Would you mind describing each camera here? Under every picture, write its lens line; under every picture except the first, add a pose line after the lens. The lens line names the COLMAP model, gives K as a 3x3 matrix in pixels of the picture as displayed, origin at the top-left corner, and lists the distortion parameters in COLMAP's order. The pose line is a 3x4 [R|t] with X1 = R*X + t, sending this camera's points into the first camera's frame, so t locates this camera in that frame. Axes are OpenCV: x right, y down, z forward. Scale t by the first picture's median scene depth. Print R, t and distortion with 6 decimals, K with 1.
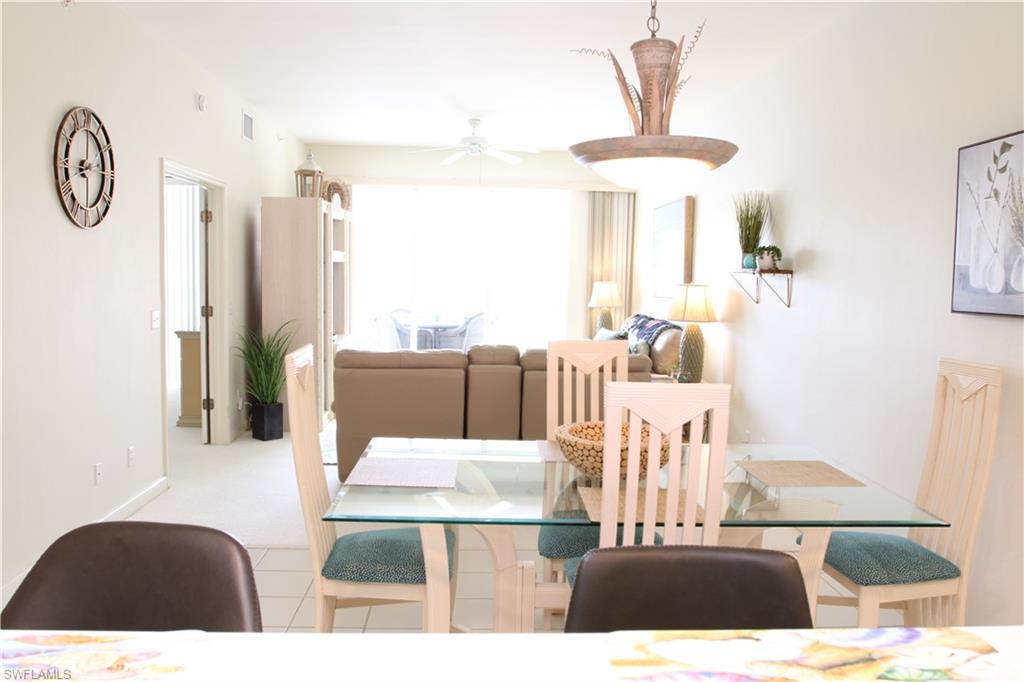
lens RADIAL K [[810.8, 0, 512.0], [0, 810.8, 341.0], [0, 0, 1]] dist [-0.088668, 0.077445]
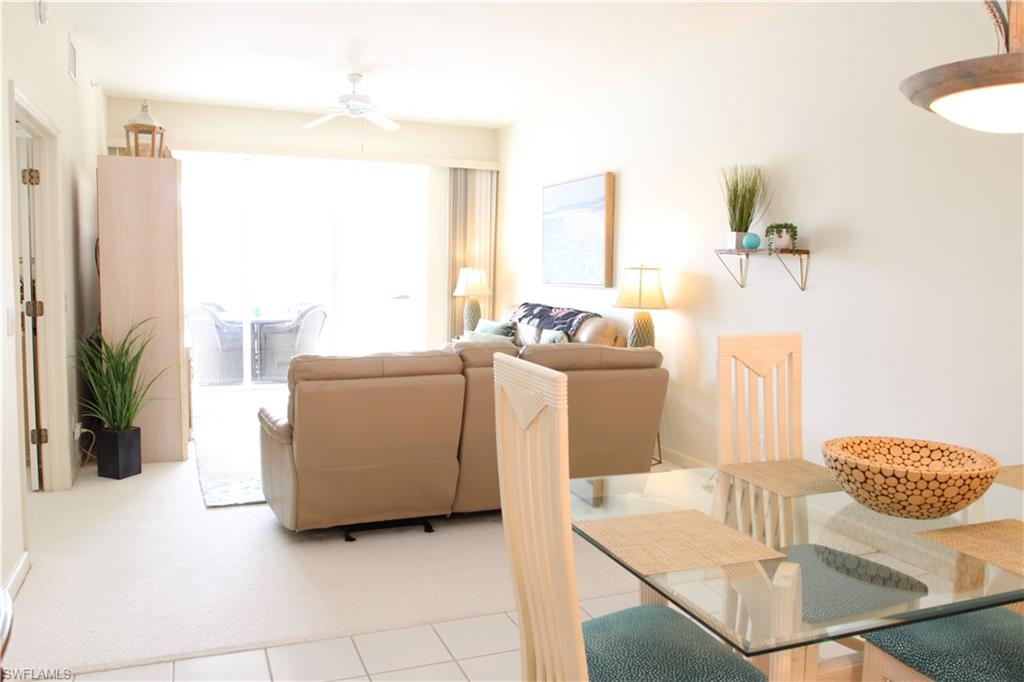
lens RADIAL K [[810.8, 0, 512.0], [0, 810.8, 341.0], [0, 0, 1]] dist [-0.088668, 0.077445]
pose [[0.944874, -0.033399, 0.325725, -0.196196], [0.029377, 0.999419, 0.017260, -0.007218], [-0.326112, -0.006740, 0.945307, 0.172632]]
